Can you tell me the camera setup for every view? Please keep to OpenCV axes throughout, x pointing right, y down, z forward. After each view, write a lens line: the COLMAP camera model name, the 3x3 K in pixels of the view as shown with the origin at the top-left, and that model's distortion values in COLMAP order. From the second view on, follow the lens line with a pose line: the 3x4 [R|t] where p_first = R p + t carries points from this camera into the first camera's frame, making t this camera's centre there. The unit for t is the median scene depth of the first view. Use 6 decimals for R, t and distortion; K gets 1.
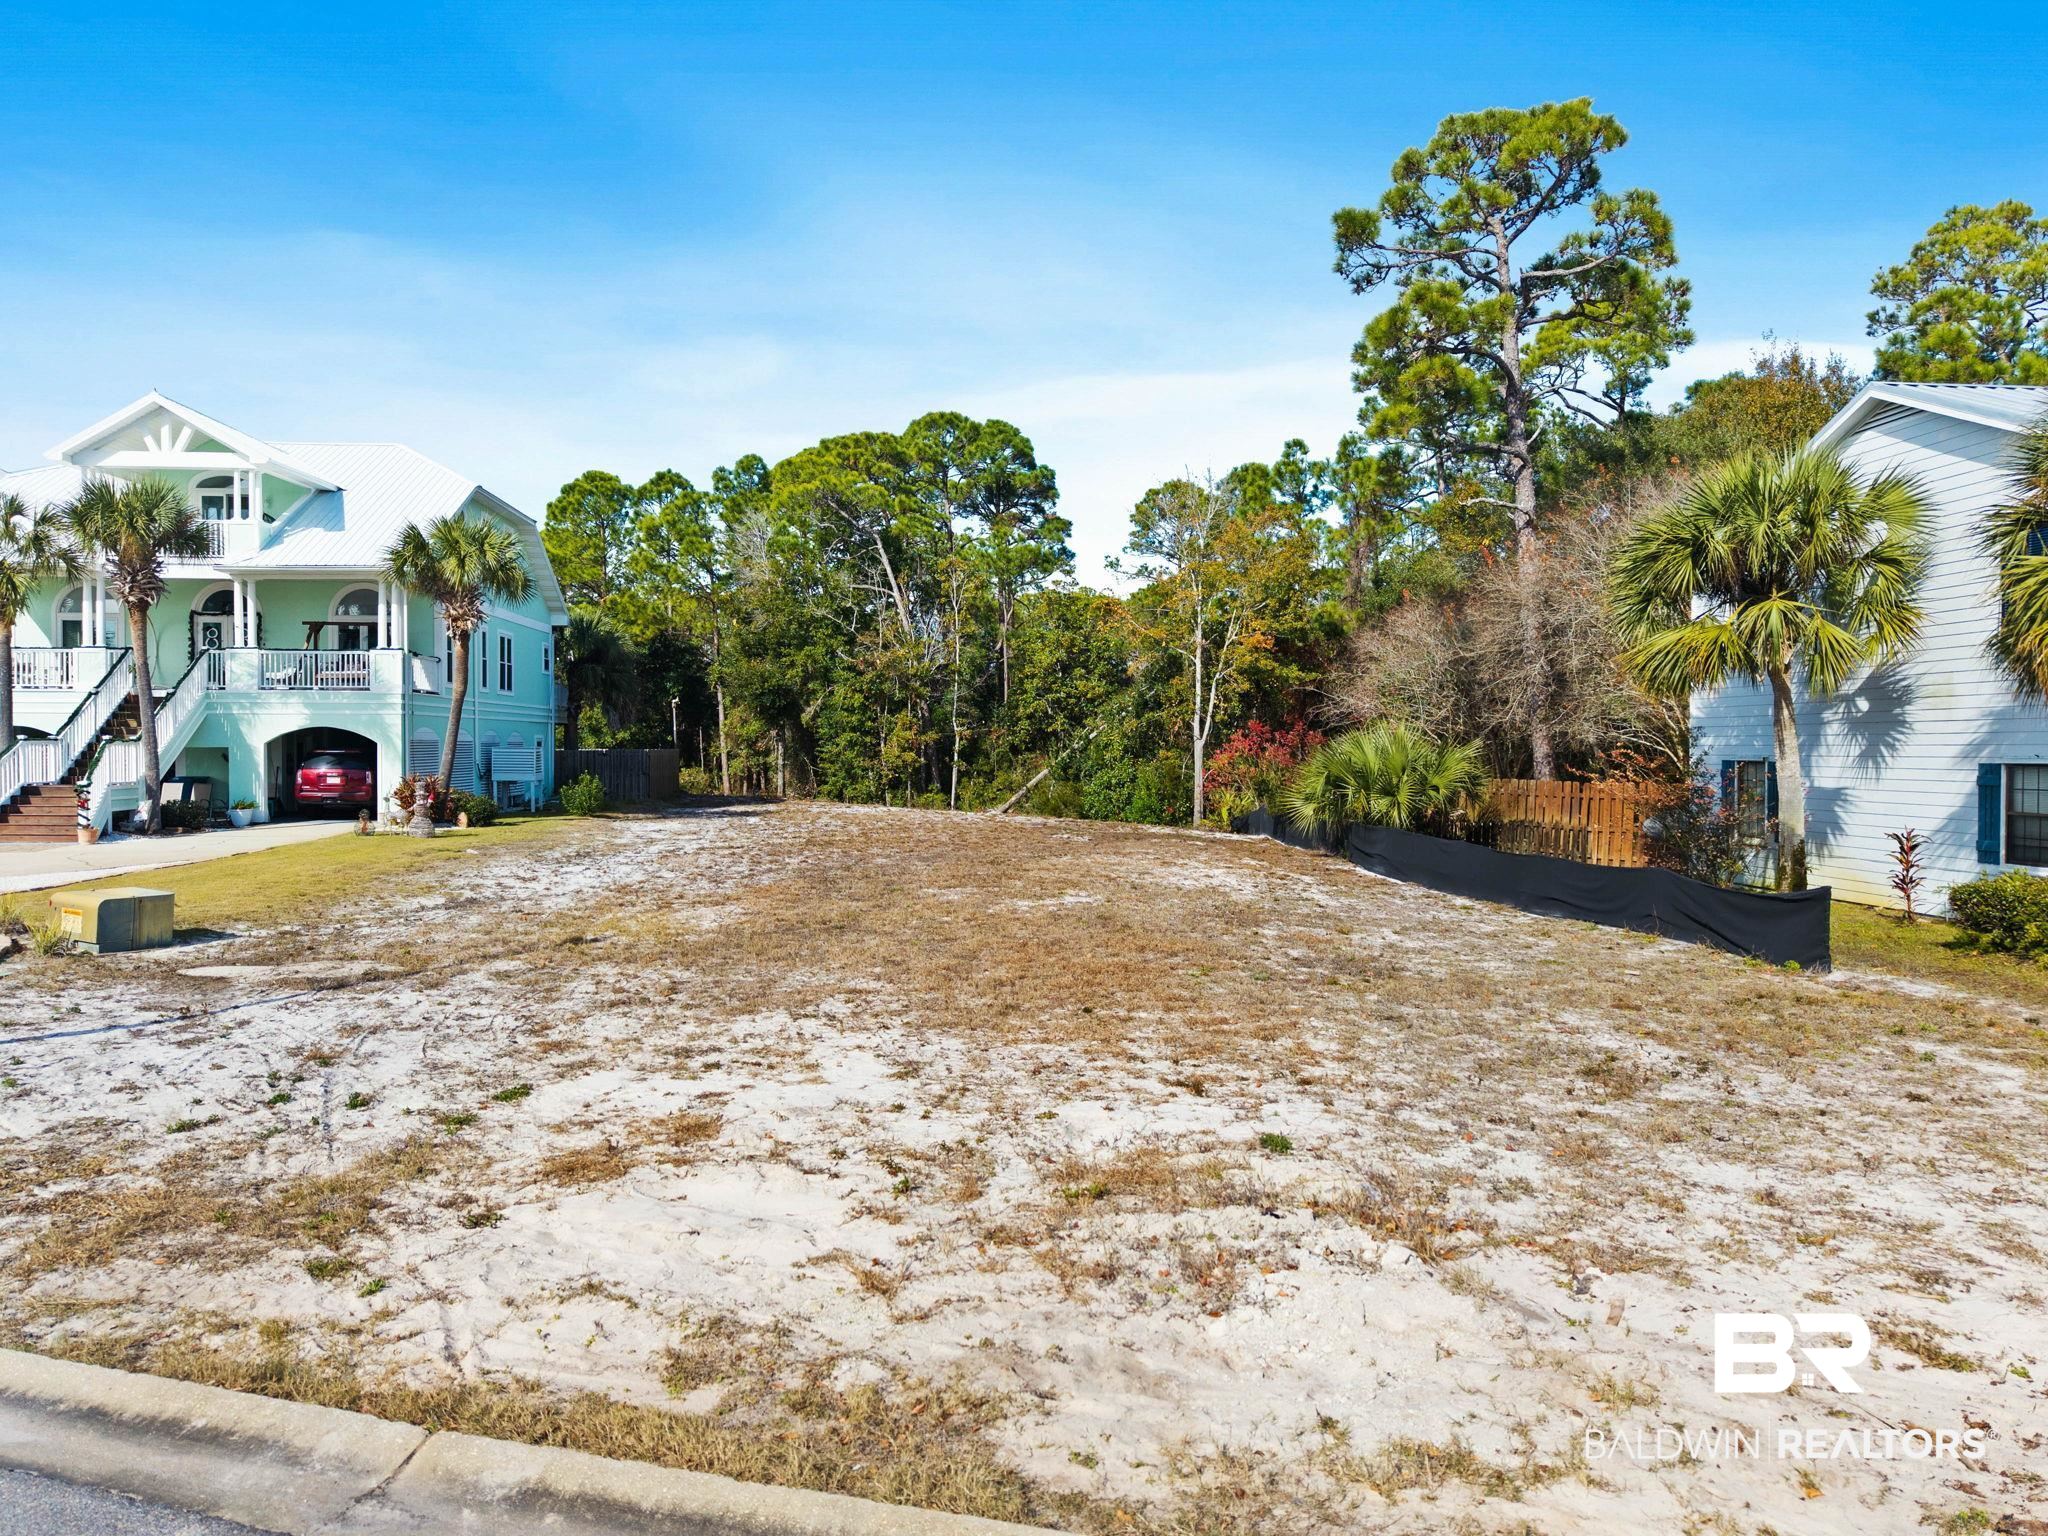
lens RADIAL K [[1387.4, 0, 1030.8], [0, 1387.4, 786.2], [0, 0, 1]] dist [0.149602, -0.213510]
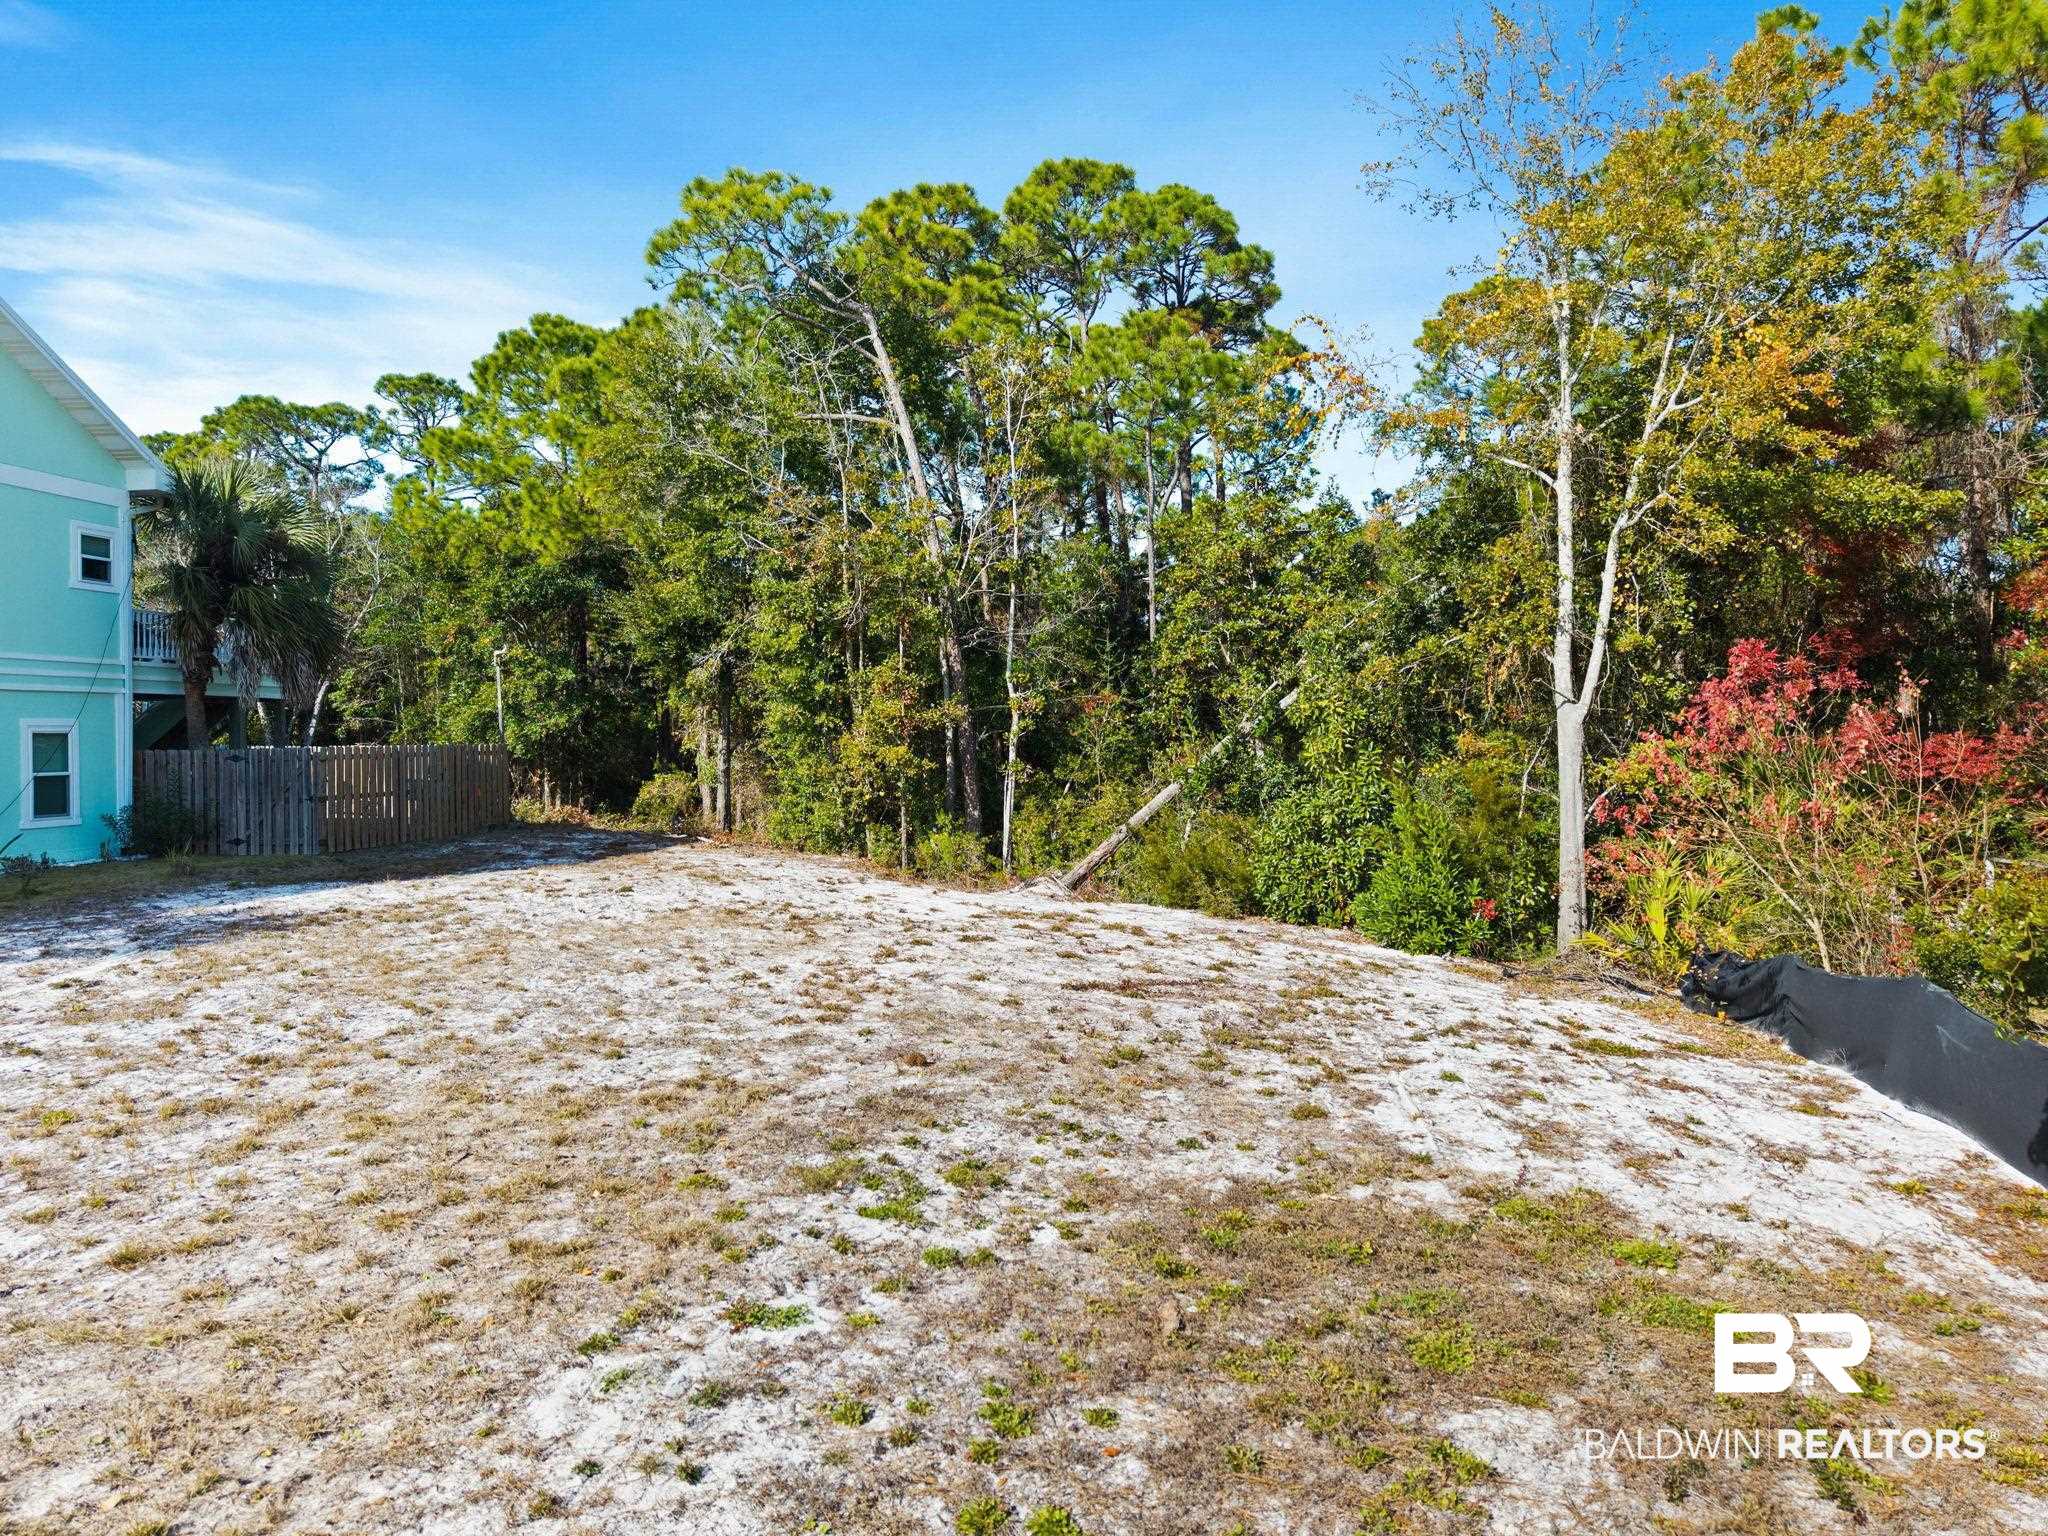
lens RADIAL K [[1384.7, 0, 1034.8], [0, 1384.7, 736.3], [0, 0, 1]] dist [0.009979, -0.007166]
pose [[0.975863, -0.011299, -0.218089, 0.064405], [0.005259, 0.999587, -0.028258, -0.015773], [0.218318, 0.026429, 0.975520, 0.622452]]
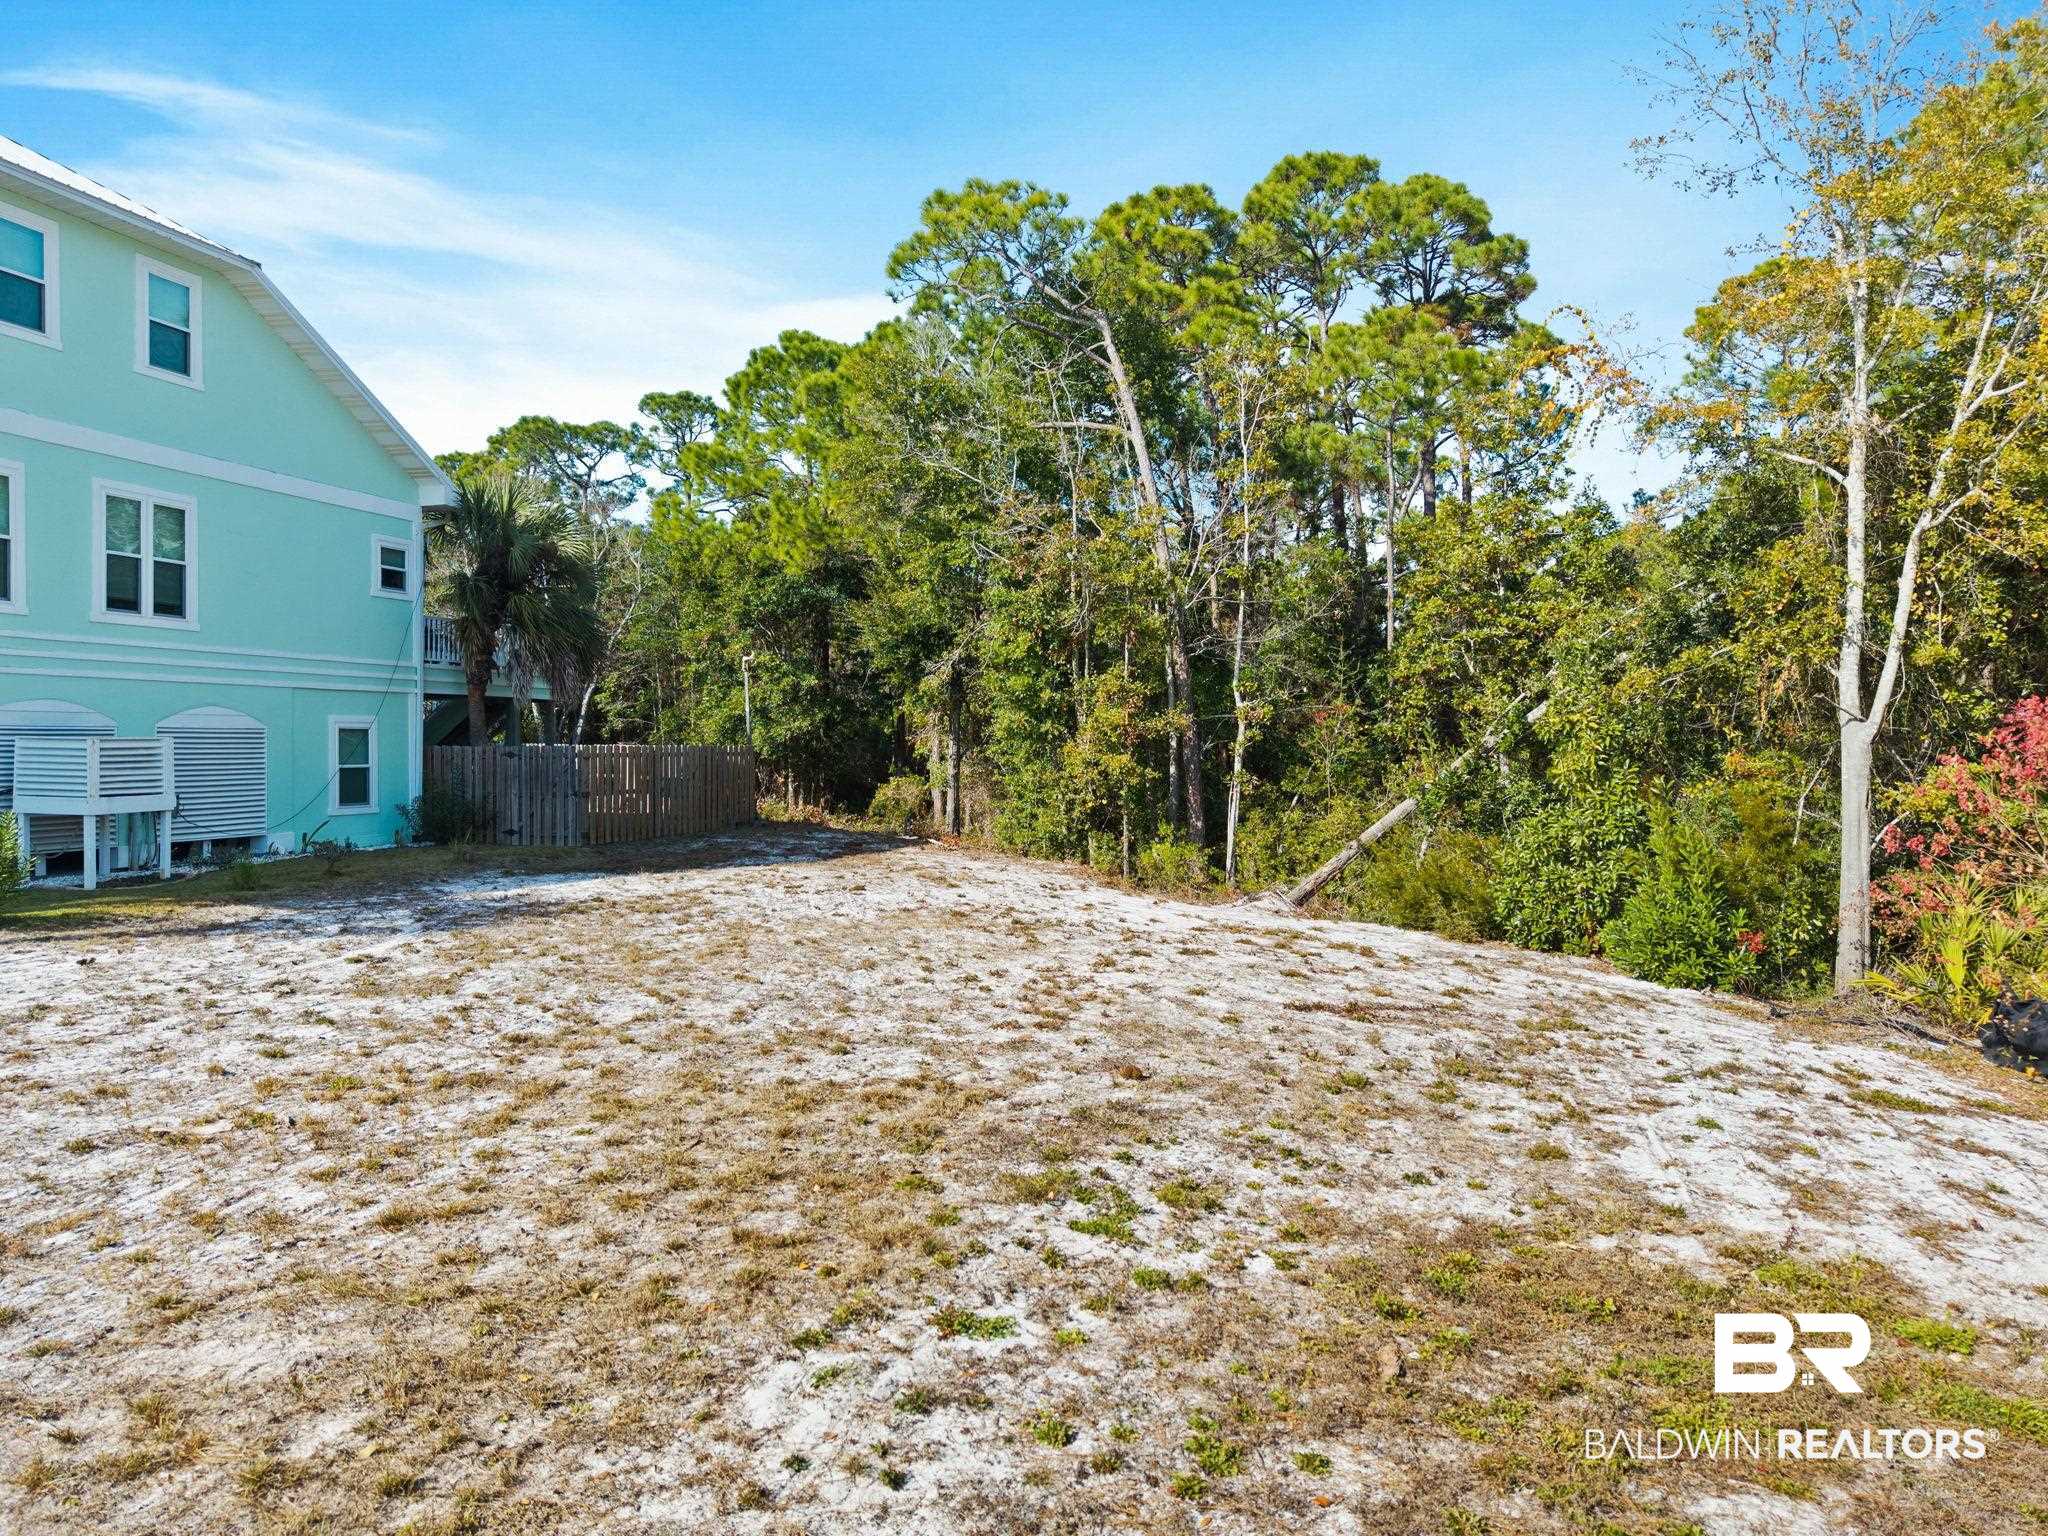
lens RADIAL K [[1386.1, 0, 1037.0], [0, 1386.1, 765.1], [0, 0, 1]] dist [0.008148, -0.006933]
pose [[0.927591, 0.010443, -0.373451, 0.064329], [-0.016291, 0.999789, -0.012505, -0.016091], [0.373242, 0.017683, 0.927566, 0.625487]]
